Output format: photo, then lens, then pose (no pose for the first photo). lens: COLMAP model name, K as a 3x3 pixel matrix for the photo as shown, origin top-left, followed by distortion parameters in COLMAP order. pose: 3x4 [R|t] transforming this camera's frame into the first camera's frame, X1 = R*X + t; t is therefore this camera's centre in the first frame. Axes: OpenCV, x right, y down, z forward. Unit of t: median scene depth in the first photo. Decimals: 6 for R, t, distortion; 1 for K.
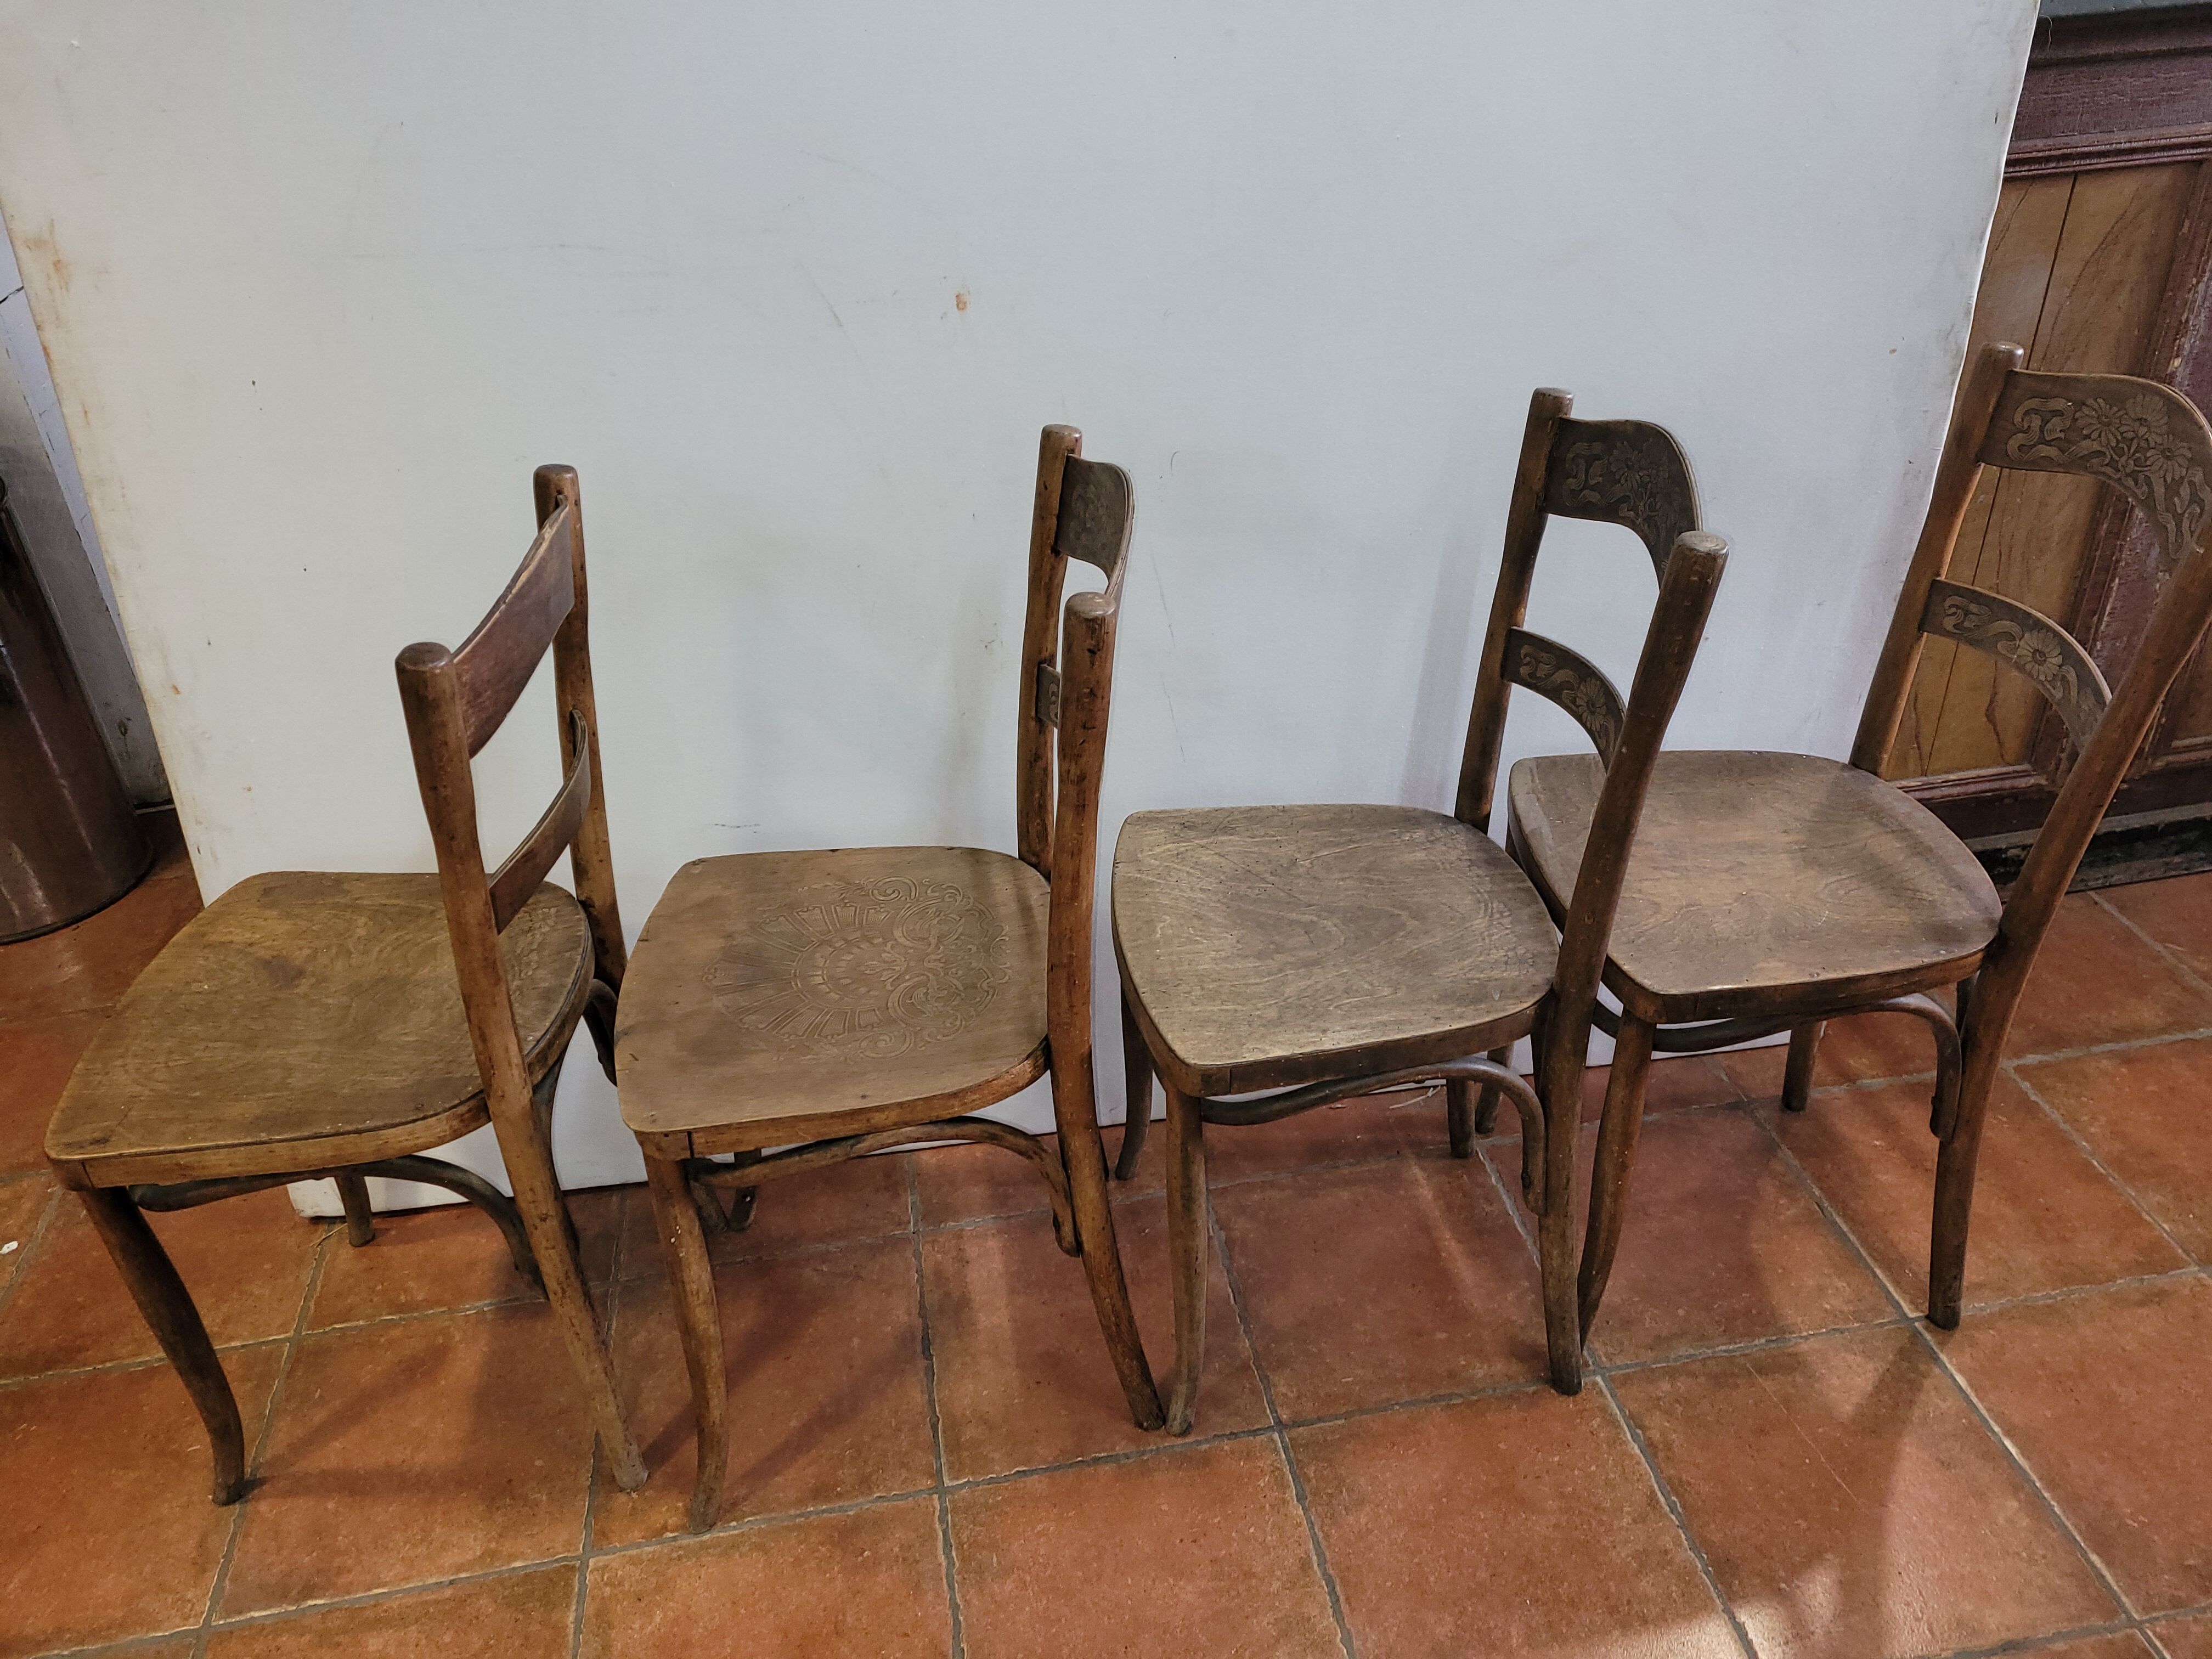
lens RADIAL K [[1659.4, 0, 1113.7], [0, 1659.4, 792.3], [0, 0, 1]] dist [0.059882, -0.050664]
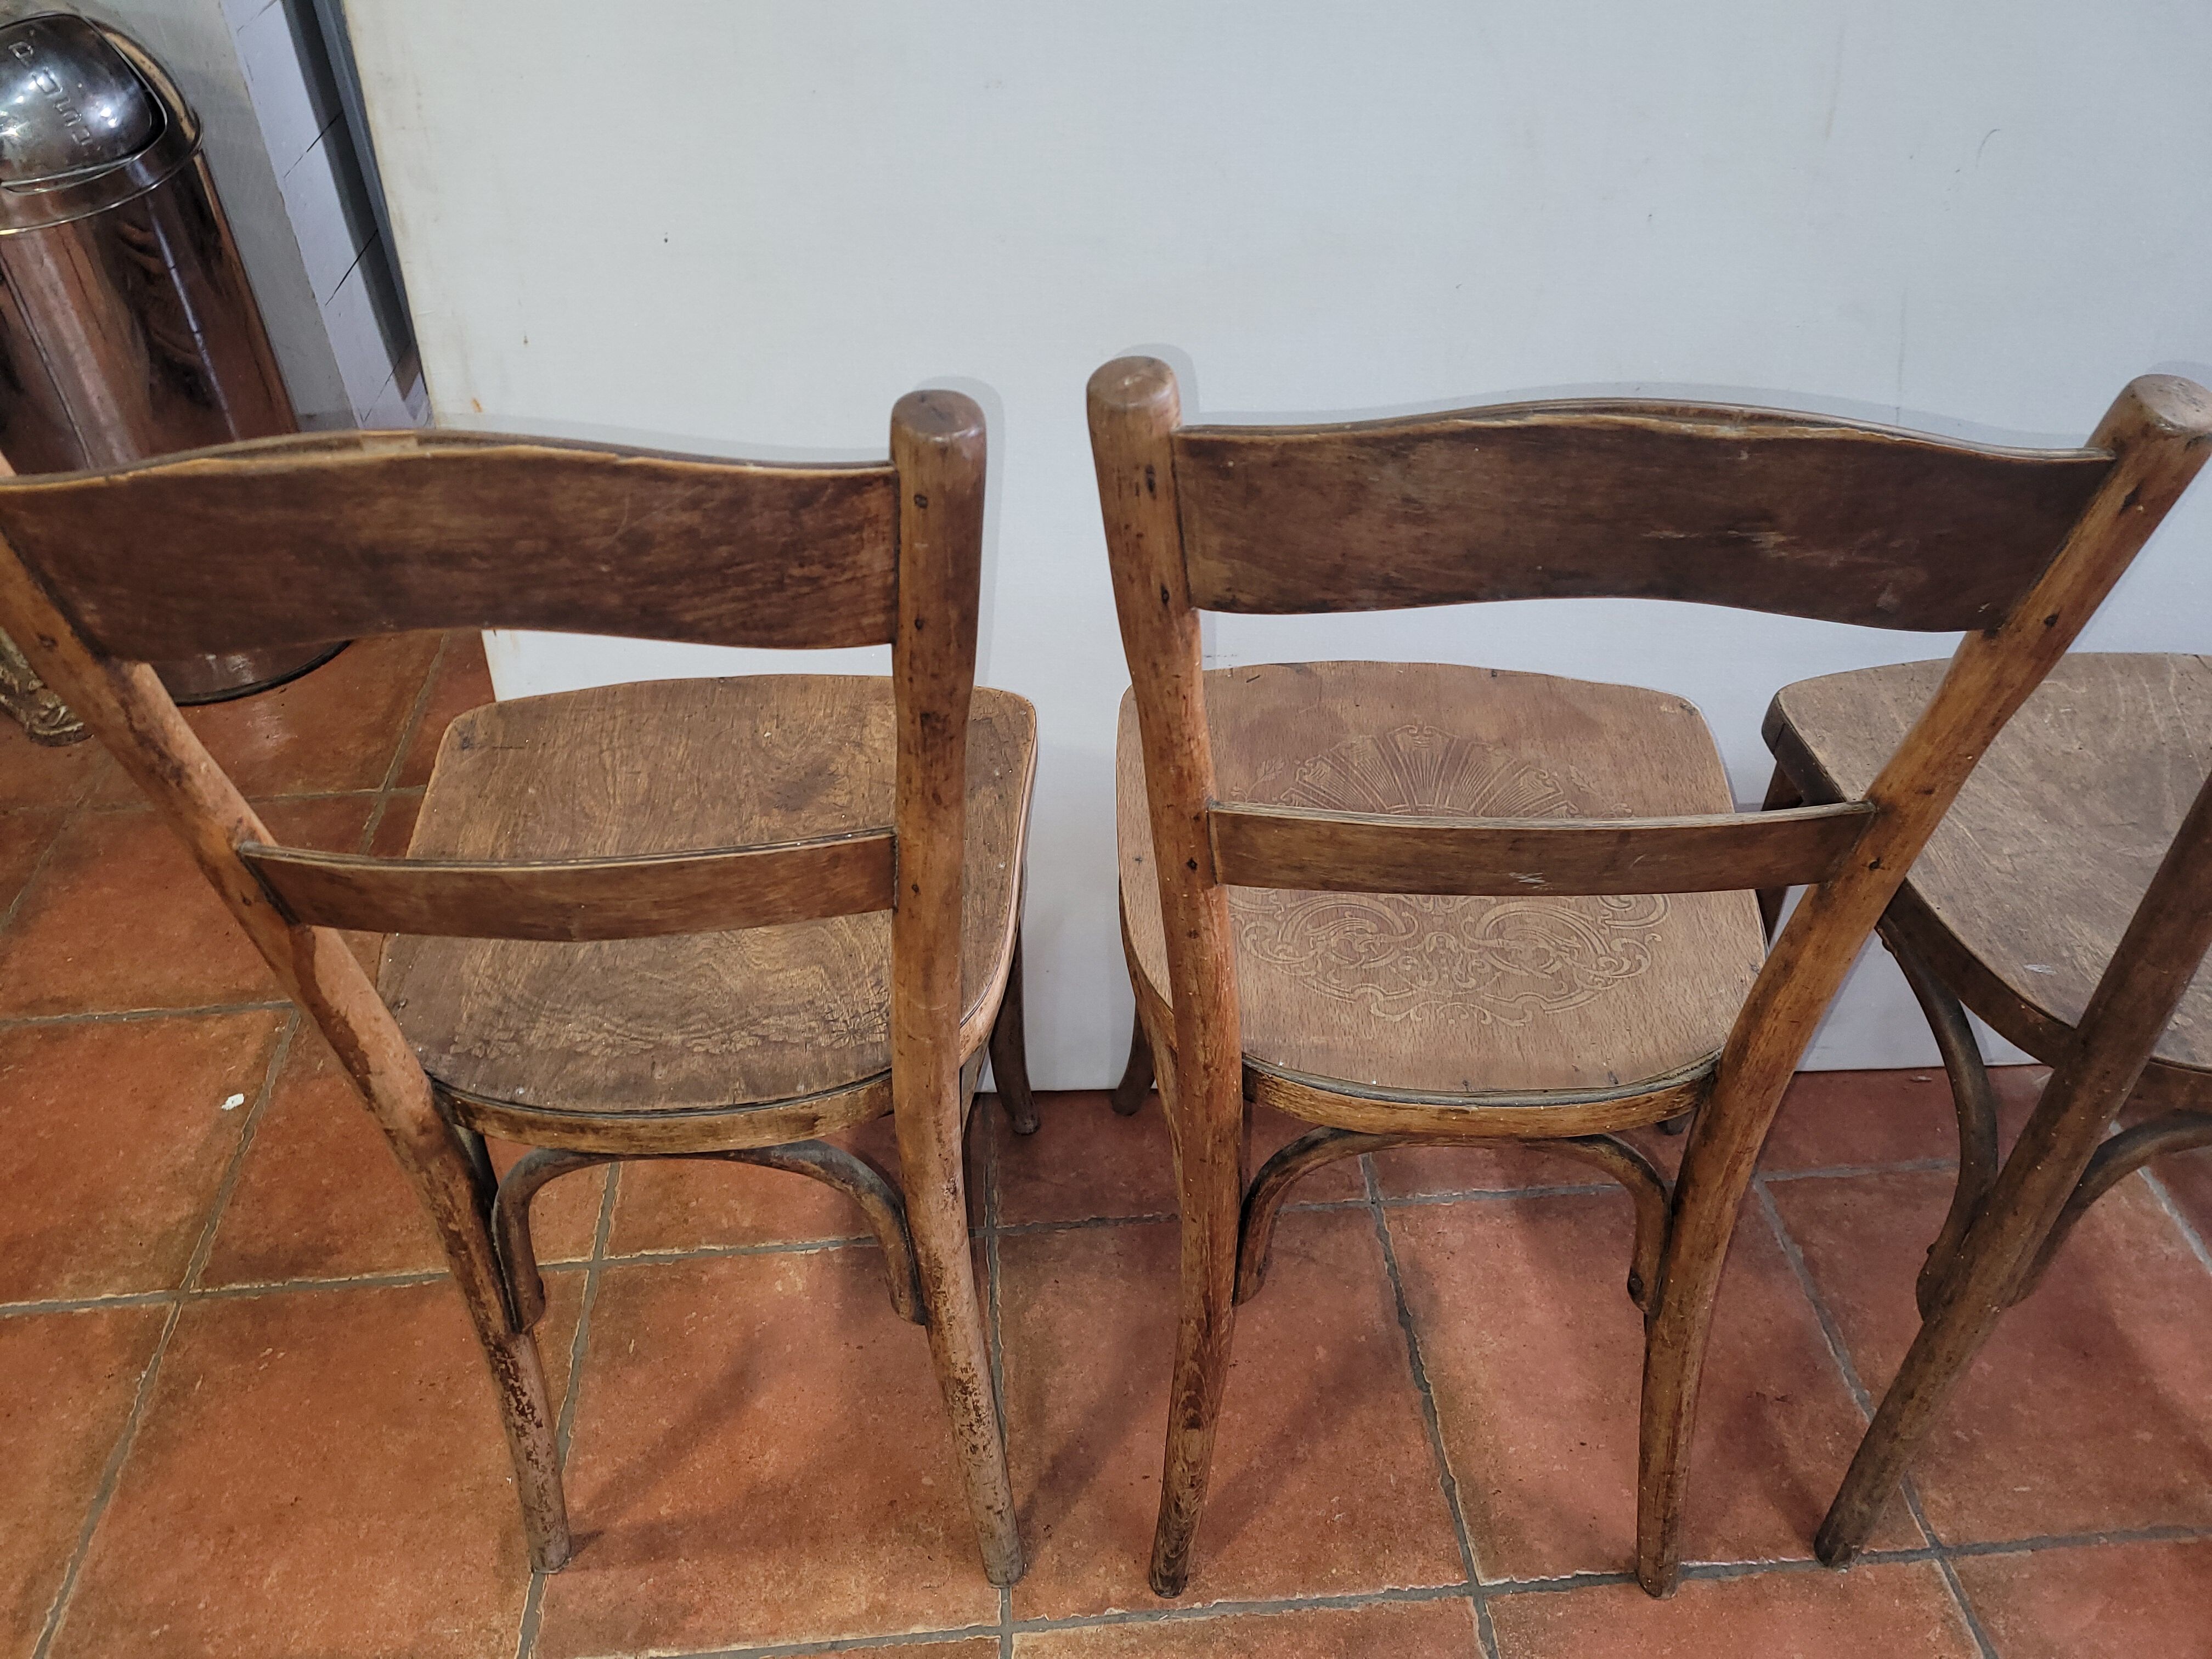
lens RADIAL K [[1659.4, 0, 1090.9], [0, 1659.4, 824.6], [0, 0, 1]] dist [0.059882, -0.050664]
pose [[0.994930, 0.083083, -0.056671, -0.238721], [-0.073628, 0.985589, 0.152296, -0.013735], [0.068507, -0.147351, 0.986709, 0.287595]]
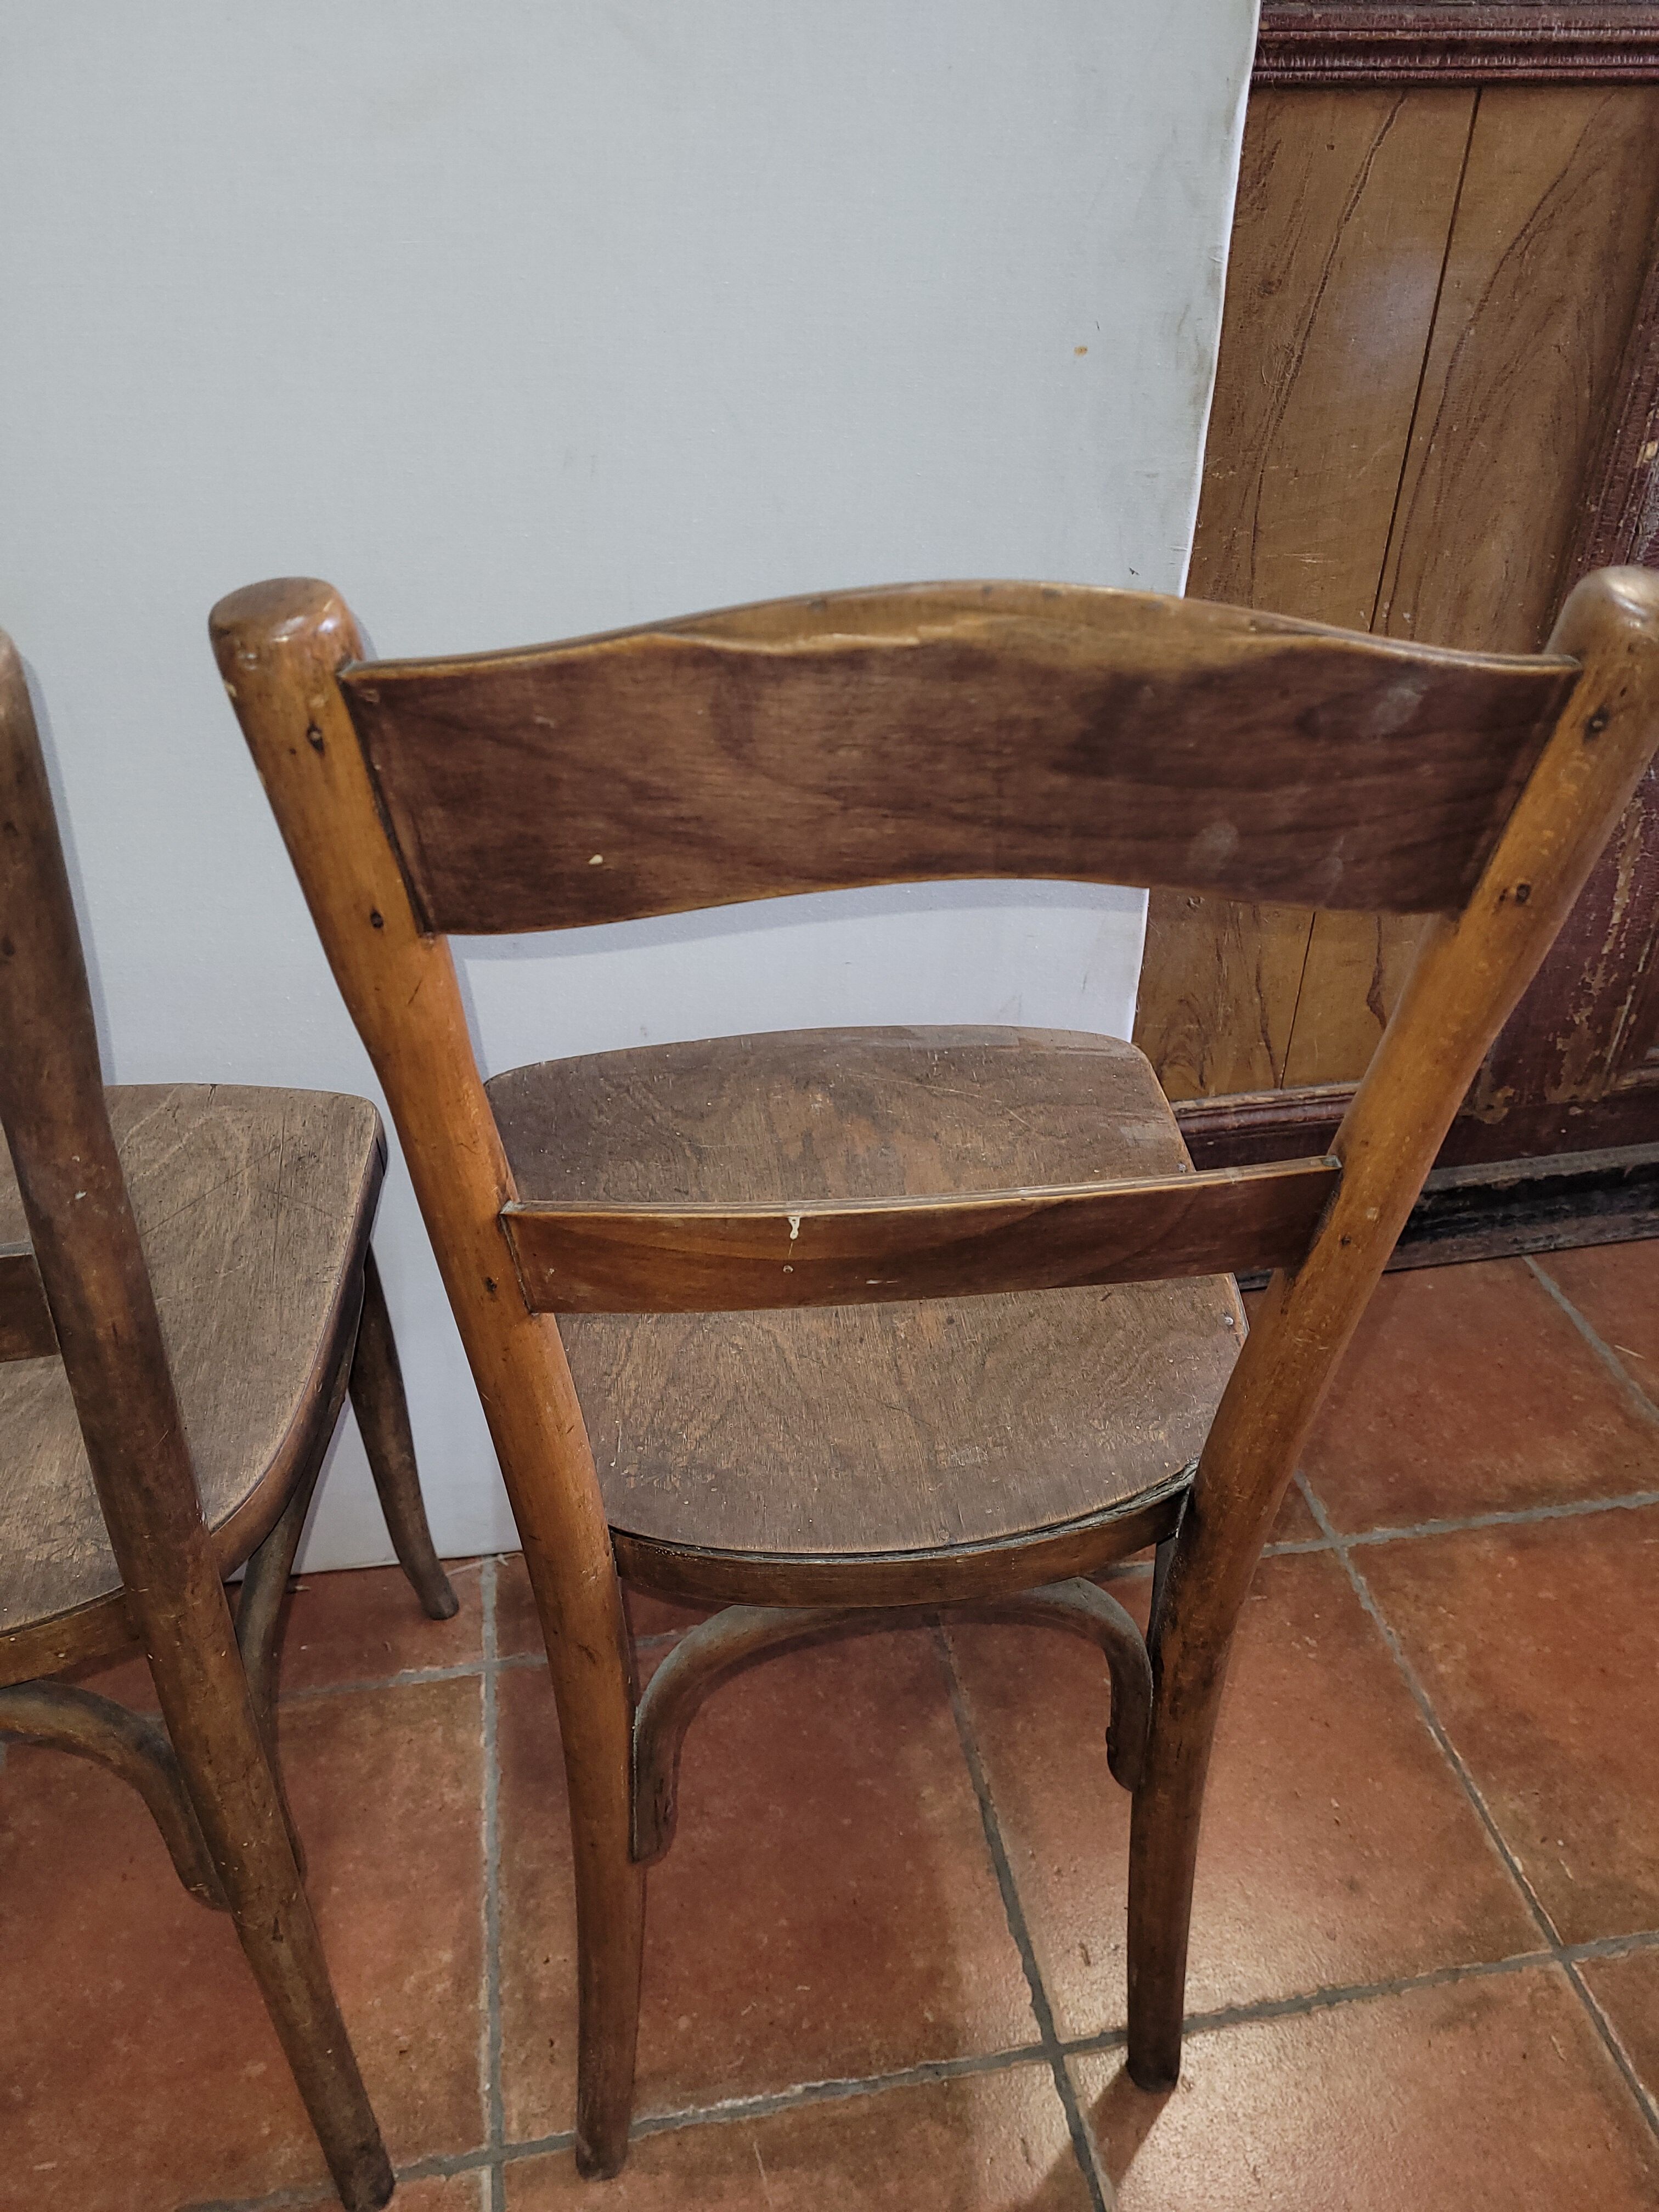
lens RADIAL K [[1659.4, 0, 850.9], [0, 1659.4, 1090.2], [0, 0, 1]] dist [0.059882, -0.050664]
pose [[0.998393, 0.038962, 0.041156, 0.364099], [-0.041159, 0.997694, 0.053966, -0.048912], [-0.038958, -0.055573, 0.997694, 0.435861]]
